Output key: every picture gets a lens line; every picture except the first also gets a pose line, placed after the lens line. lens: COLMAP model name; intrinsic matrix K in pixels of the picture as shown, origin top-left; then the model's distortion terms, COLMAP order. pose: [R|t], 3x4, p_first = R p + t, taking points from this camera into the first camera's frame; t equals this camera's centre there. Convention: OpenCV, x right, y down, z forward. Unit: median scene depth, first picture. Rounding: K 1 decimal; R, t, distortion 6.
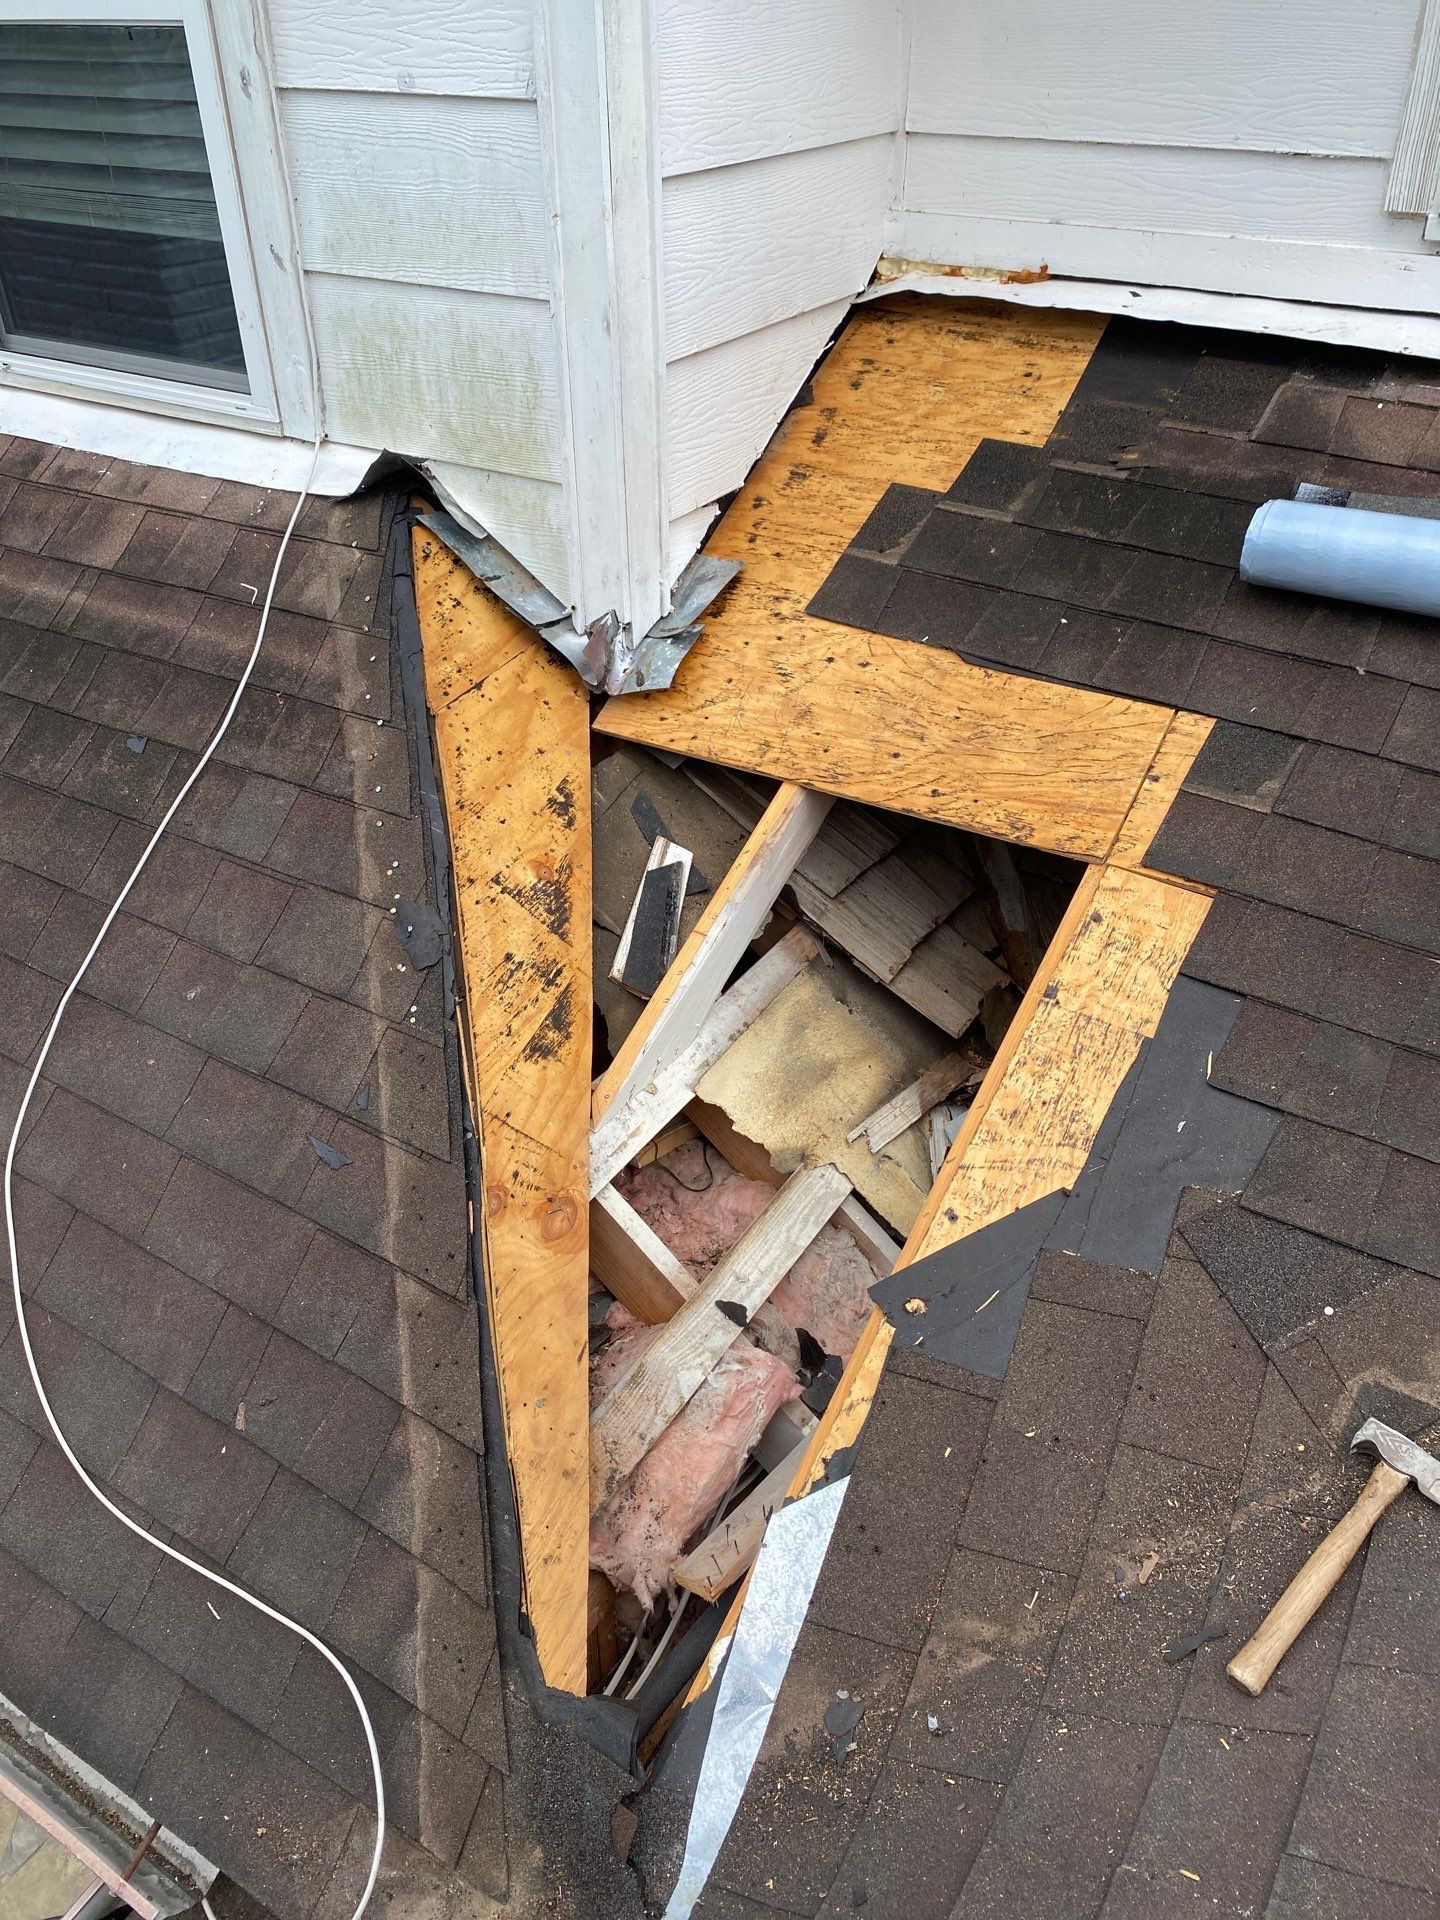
lens RADIAL K [[1485.4, 0, 728.4], [0, 1485.4, 944.1], [0, 0, 1]] dist [0.015203, -0.001677]
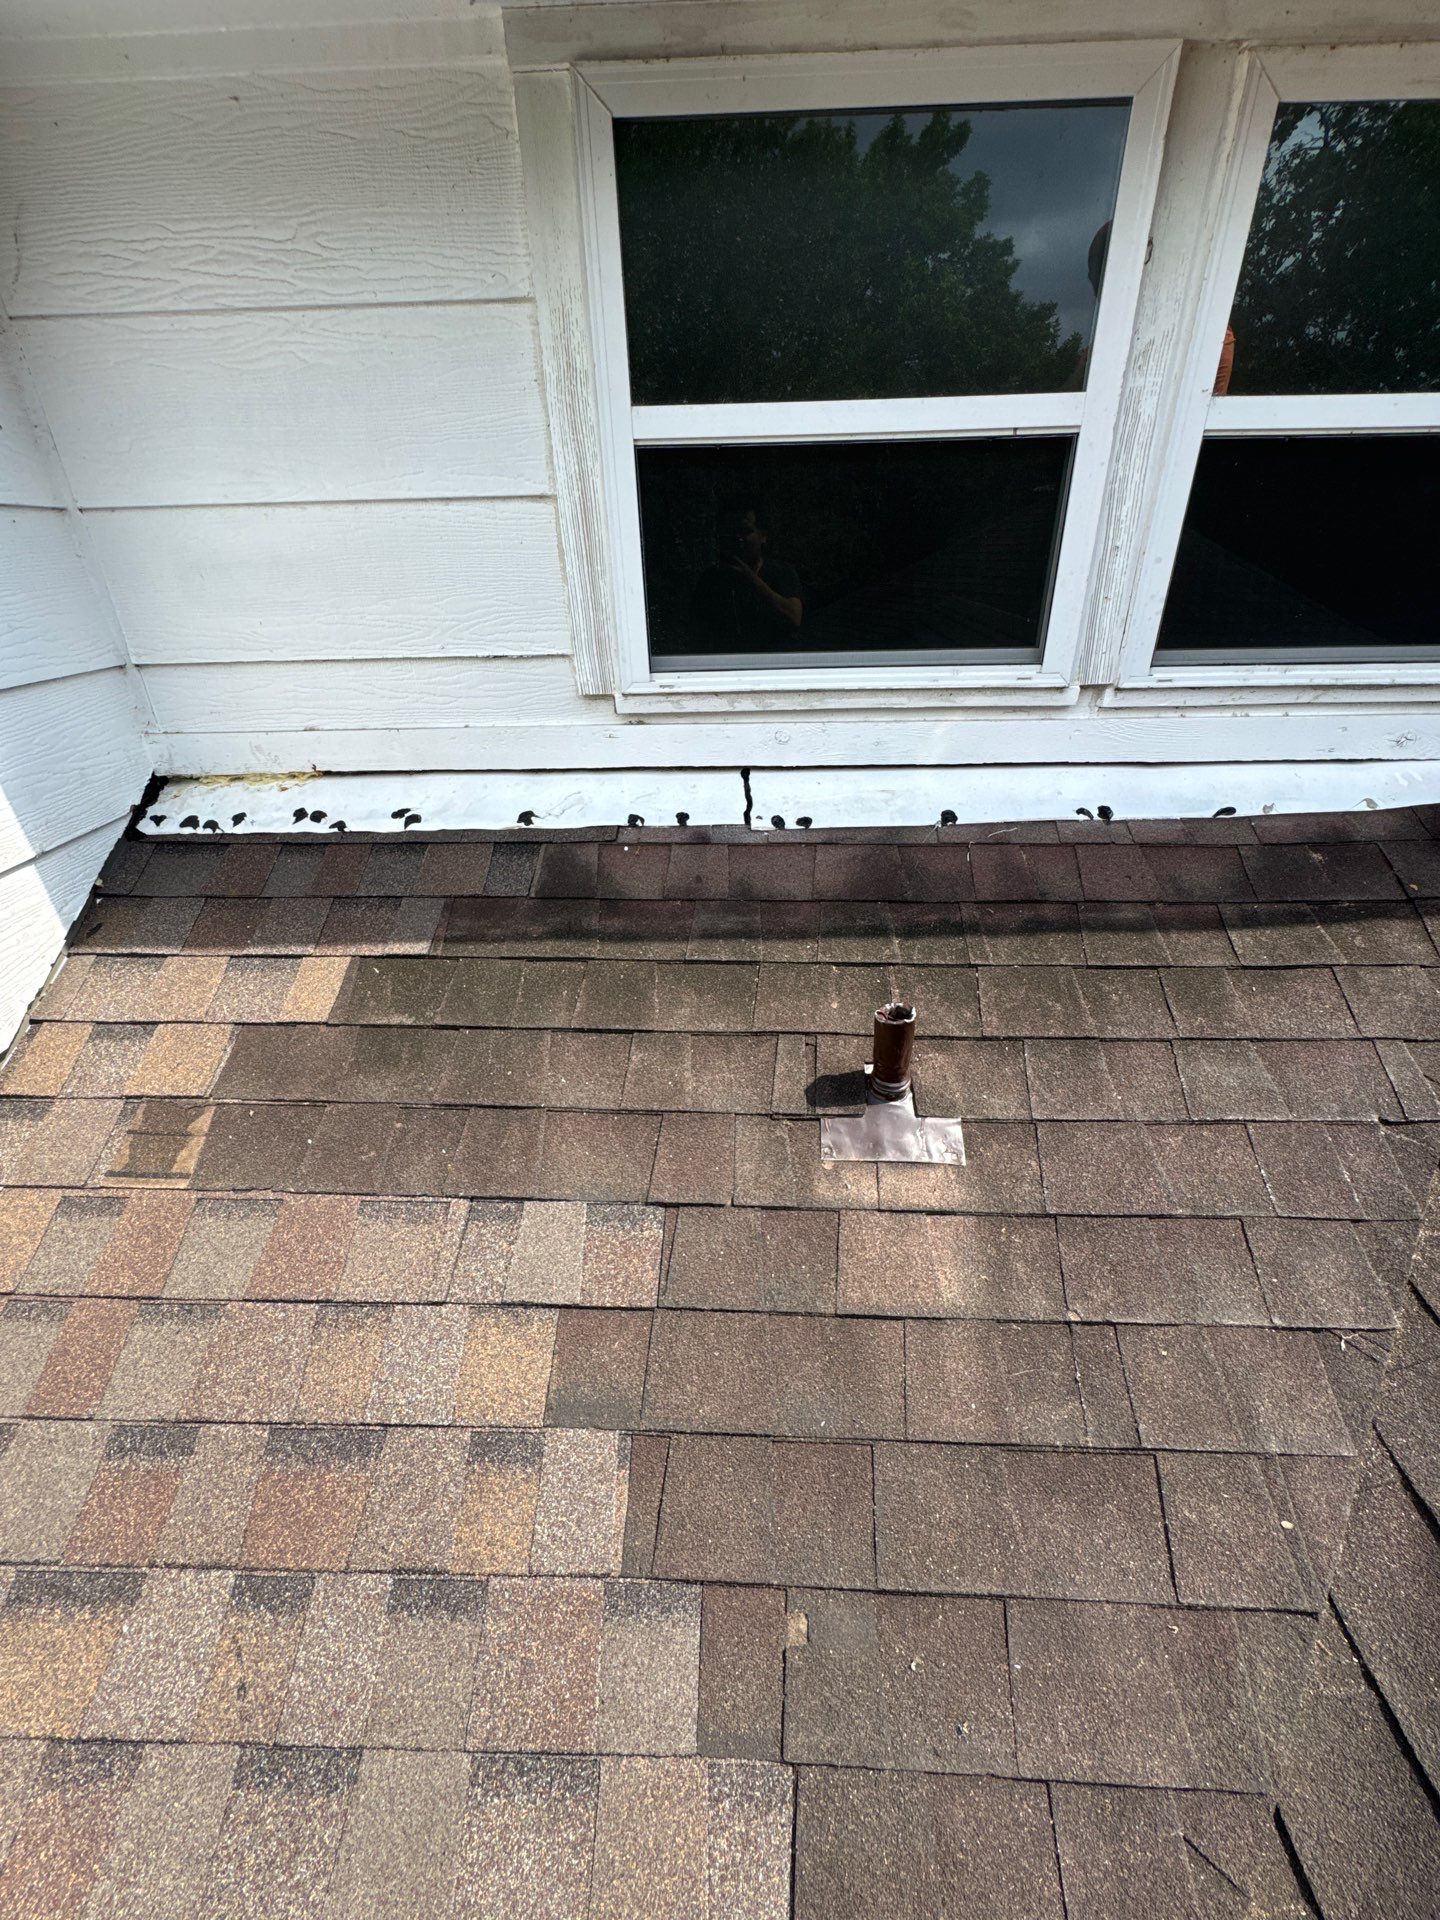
lens RADIAL K [[774.6, 0, 722.4], [0, 774.6, 961.8], [0, 0, 1]] dist [-0.004595, 0.000999]
pose [[0.854622, -0.259382, 0.449824, 0.204745], [0.305477, 0.951675, -0.031612, -0.236206], [-0.419887, 0.164427, 0.892558, 0.439735]]
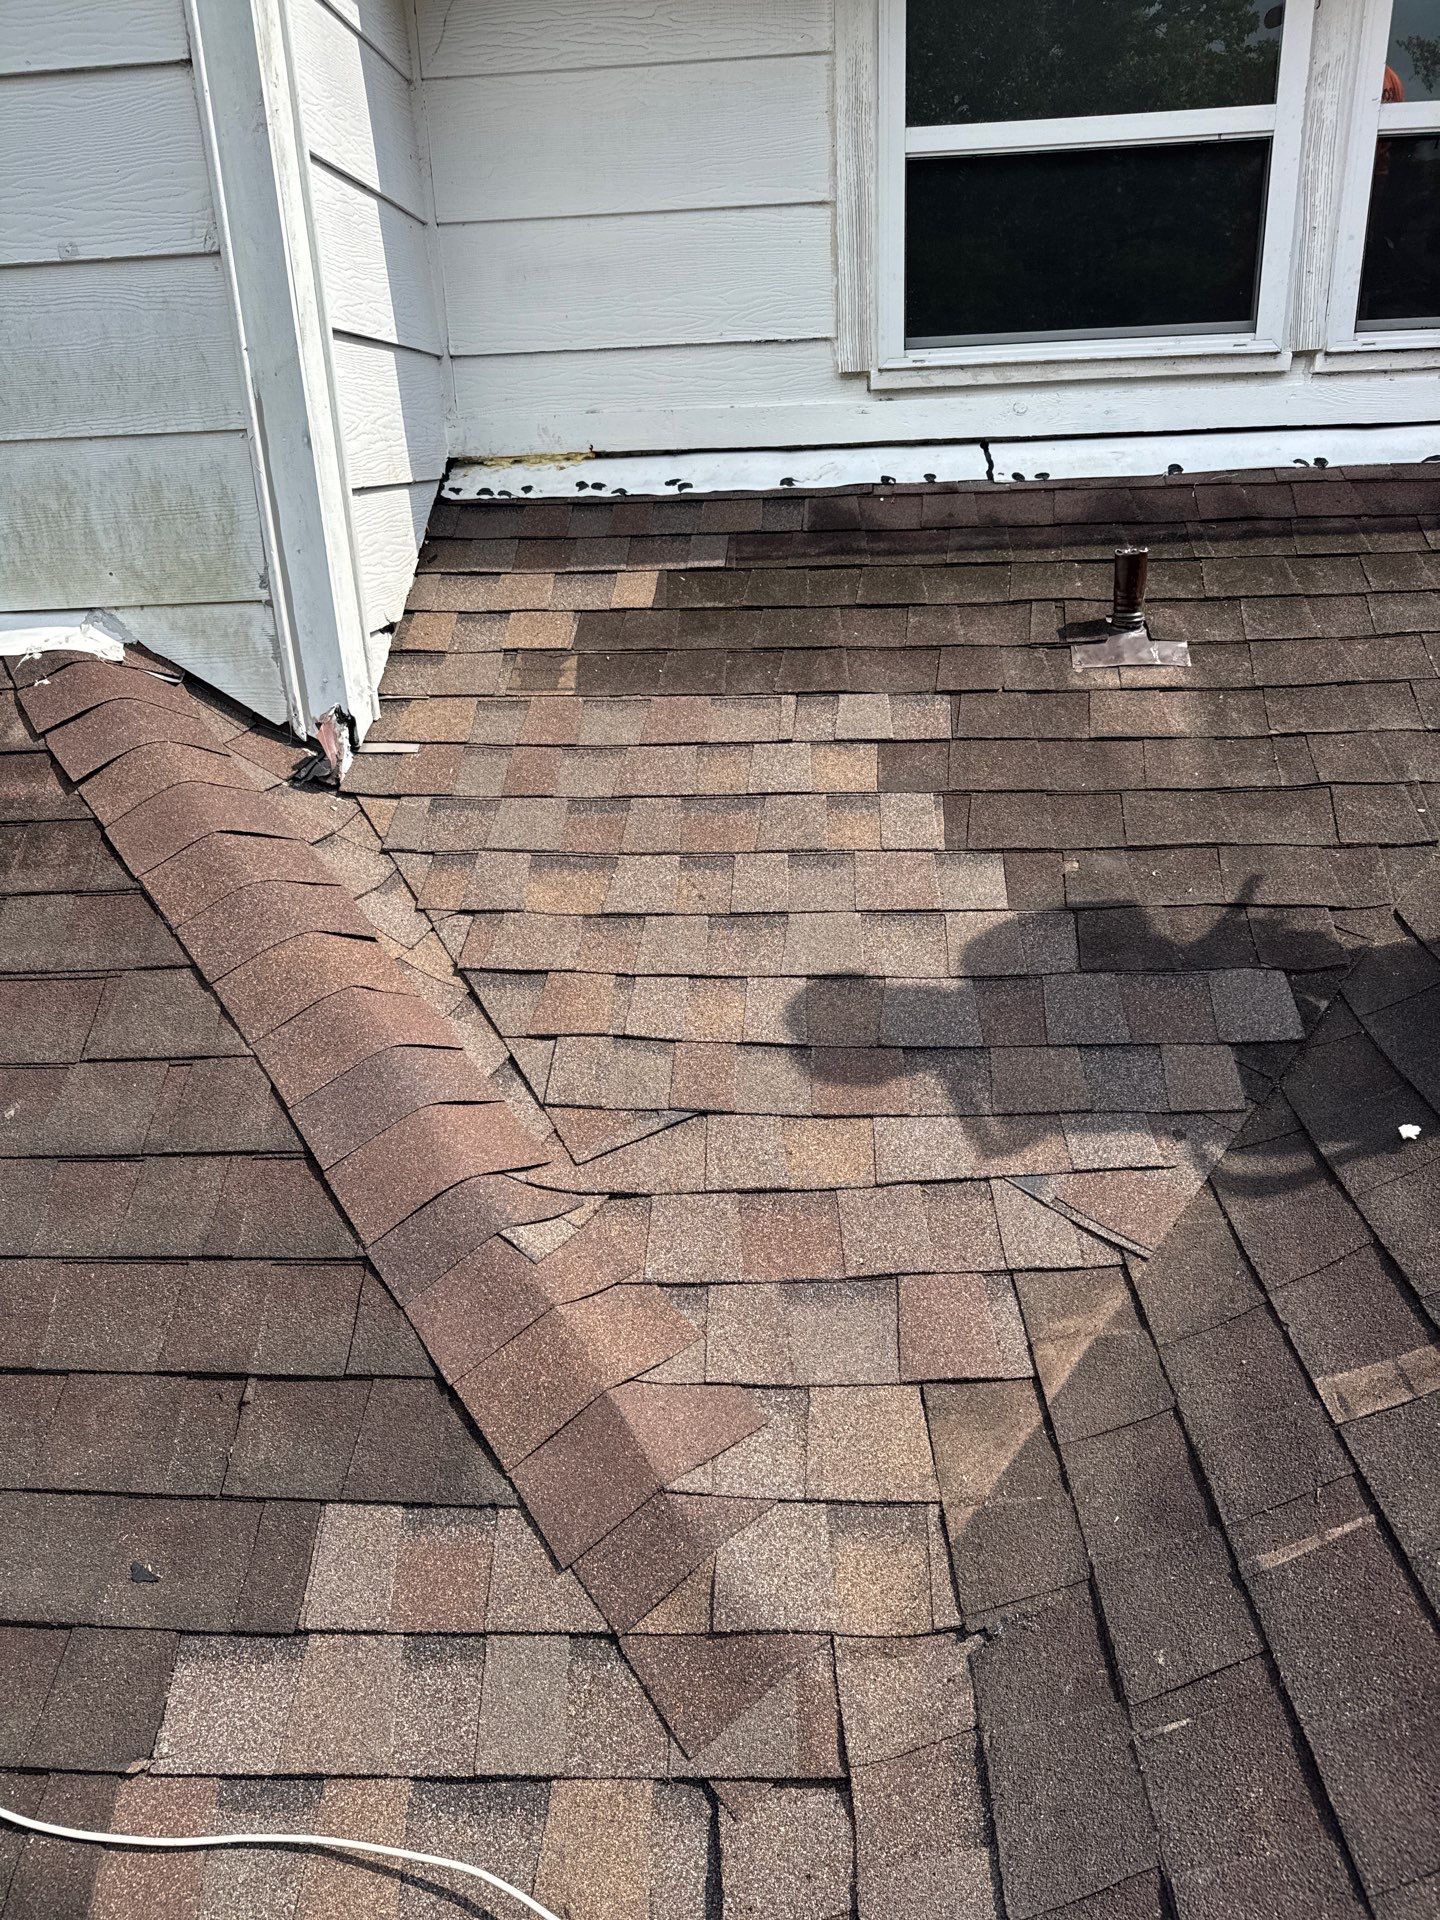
lens RADIAL K [[1369.8, 0, 713.4], [0, 1369.8, 965.7], [0, 0, 1]] dist [0.045061, -0.048724]
pose [[0.884905, -0.192723, 0.424029, -0.308276], [0.288731, 0.941334, -0.174713, 0.210254], [-0.365482, 0.277035, 0.888636, 0.074154]]
